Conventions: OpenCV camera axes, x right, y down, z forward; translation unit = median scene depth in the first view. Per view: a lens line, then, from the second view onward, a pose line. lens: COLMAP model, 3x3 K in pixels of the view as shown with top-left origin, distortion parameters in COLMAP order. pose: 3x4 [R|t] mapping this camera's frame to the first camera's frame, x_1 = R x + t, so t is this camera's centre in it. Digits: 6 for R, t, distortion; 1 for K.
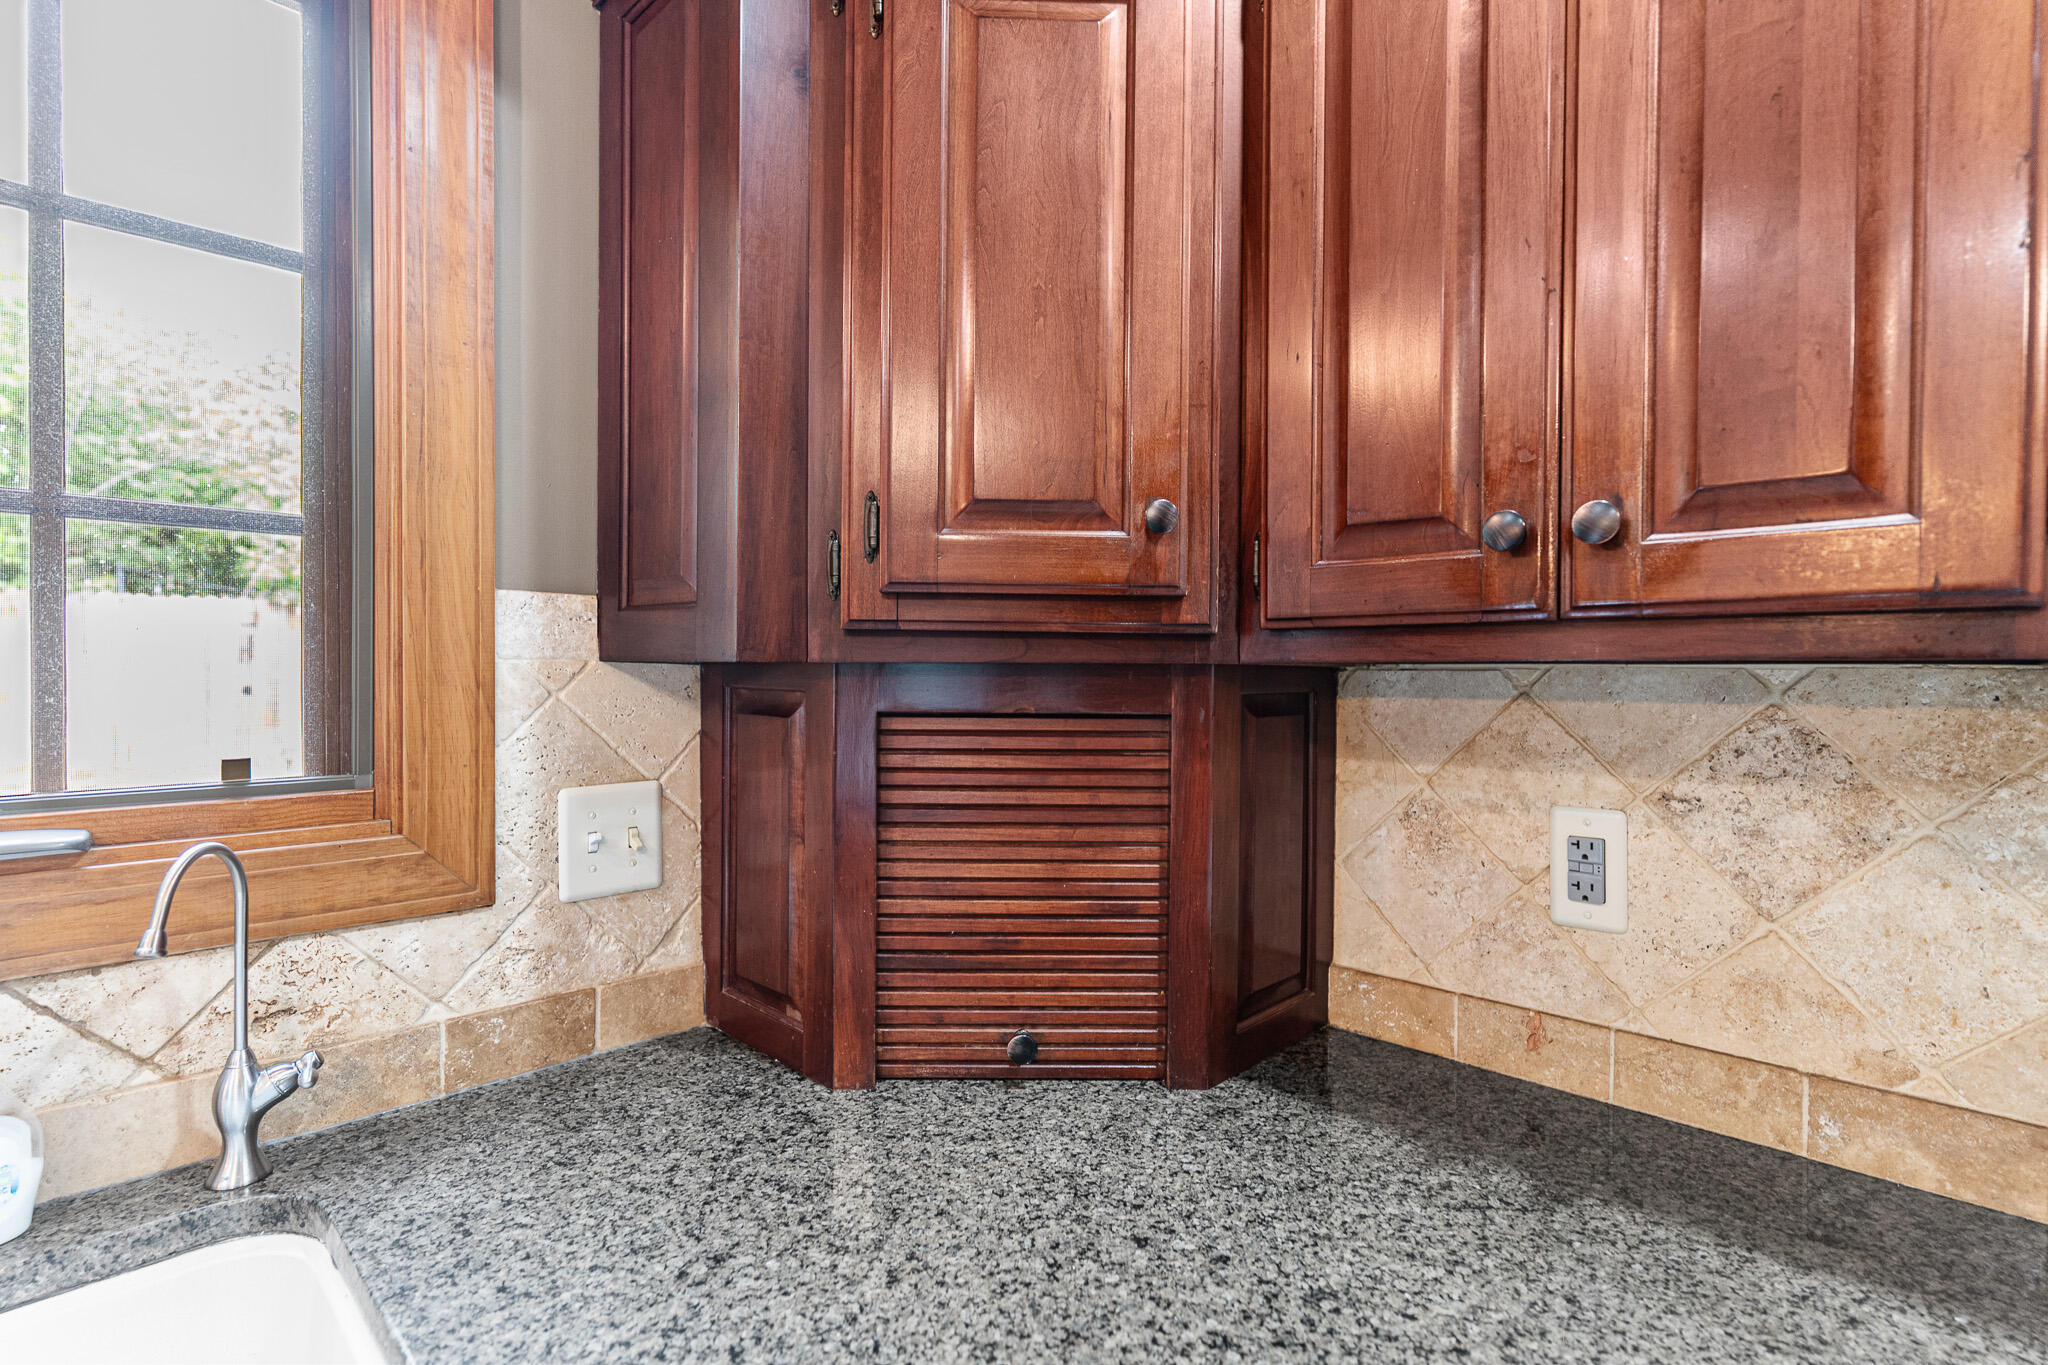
lens RADIAL K [[968.1, 0, 1019.5], [0, 968.1, 676.5], [0, 0, 1]] dist [-0.000246, 0.000135]
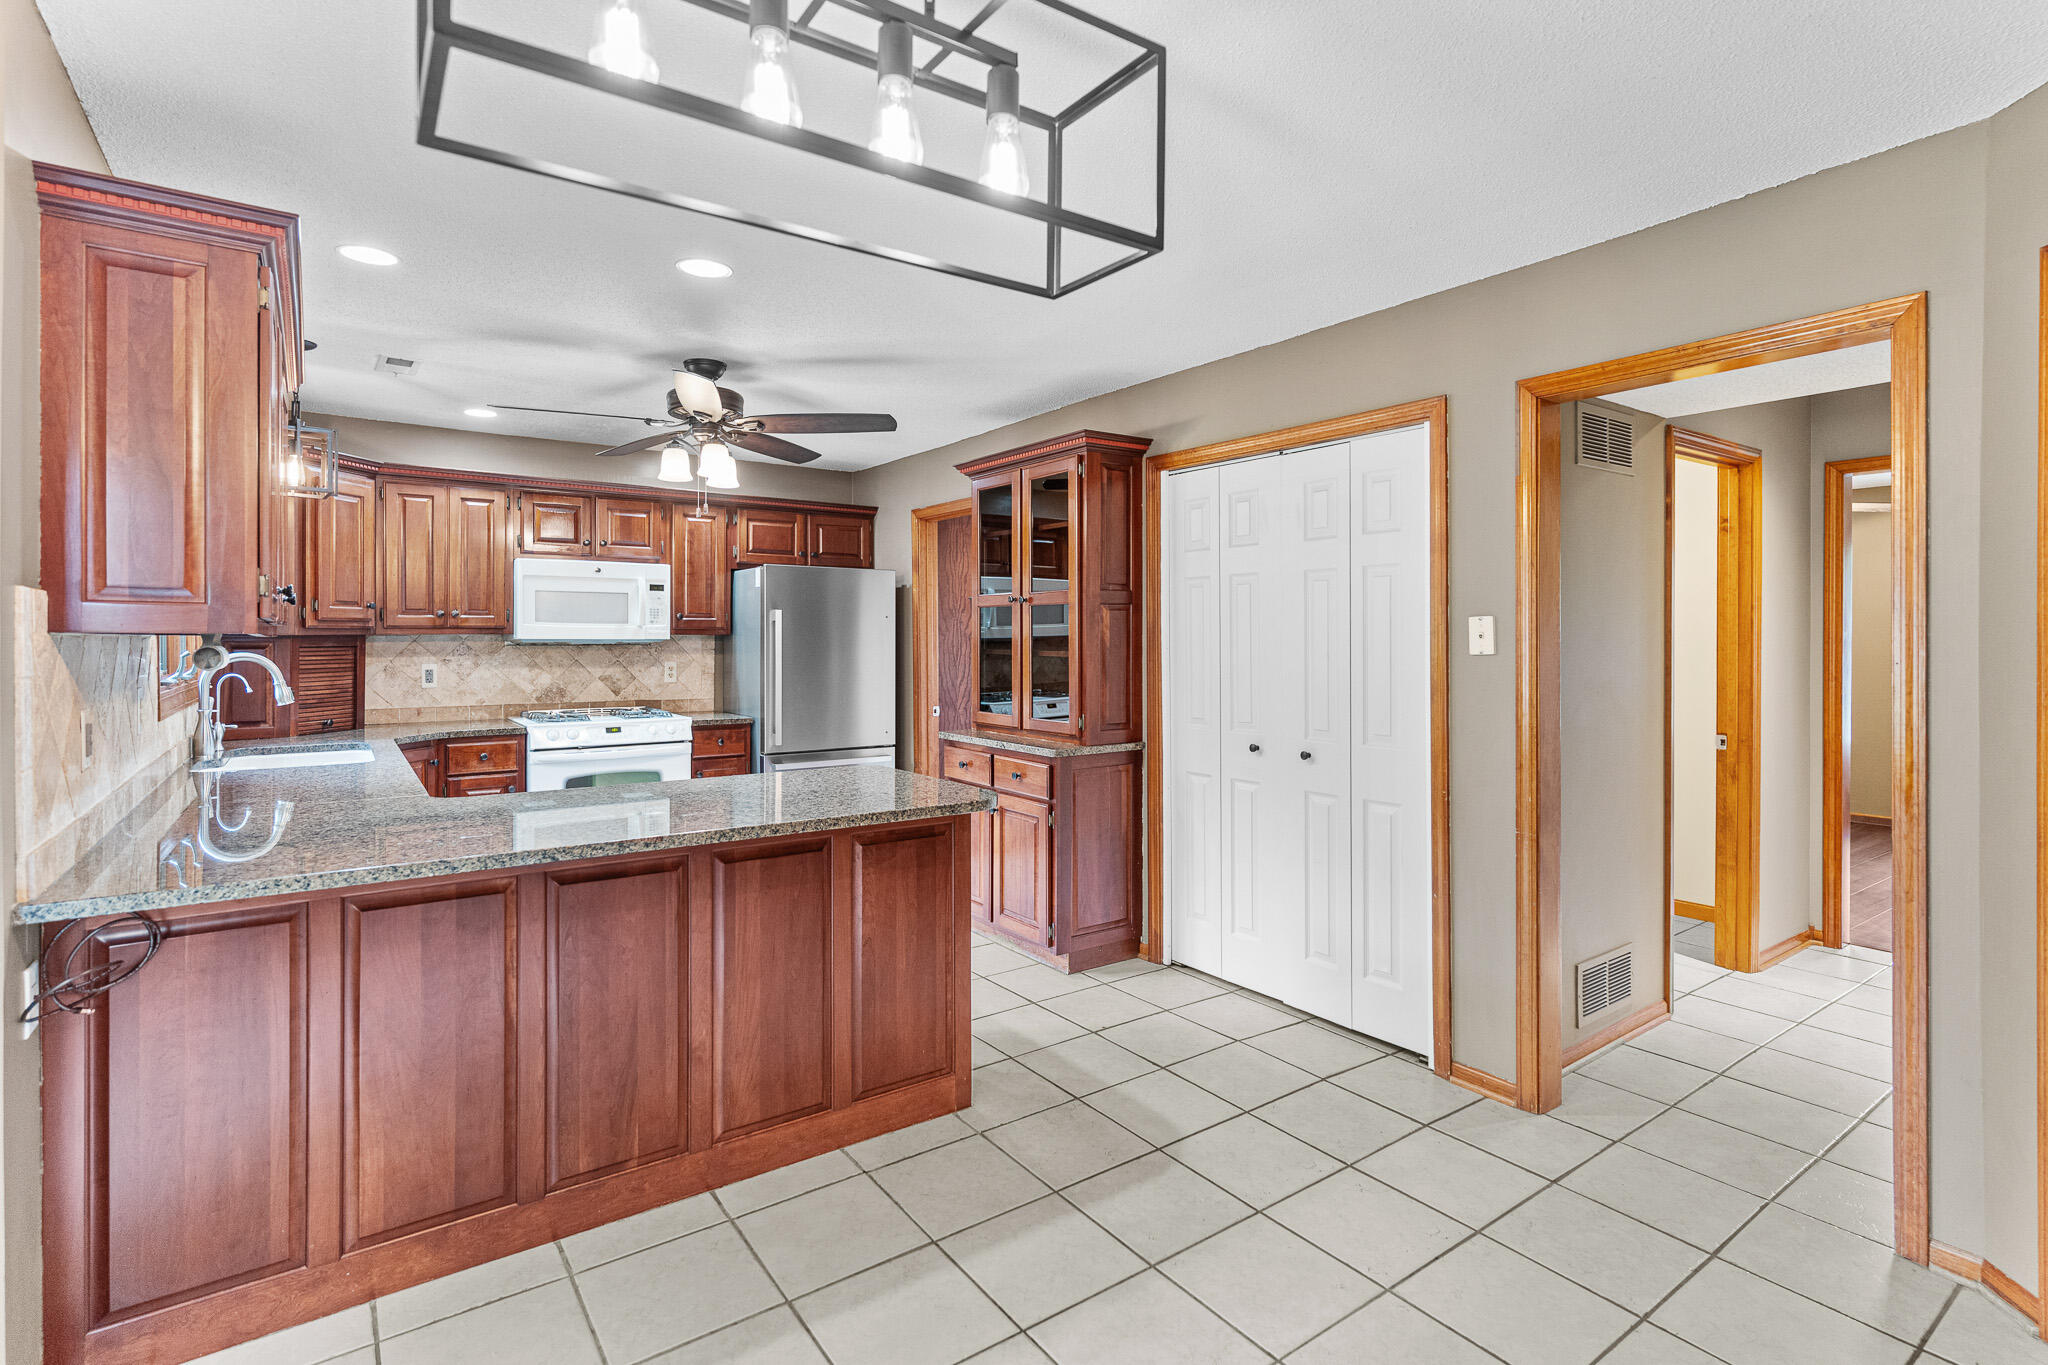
lens RADIAL K [[983.3, 0, 1022.7], [0, 983.3, 640.4], [0, 0, 1]] dist [-0.000678, 0.000518]
pose [[0.185505, -0.013549, 0.982550, -3.720671], [0.004973, 0.999905, 0.012849, -0.030299], [-0.982631, 0.002503, 0.185555, -2.859076]]
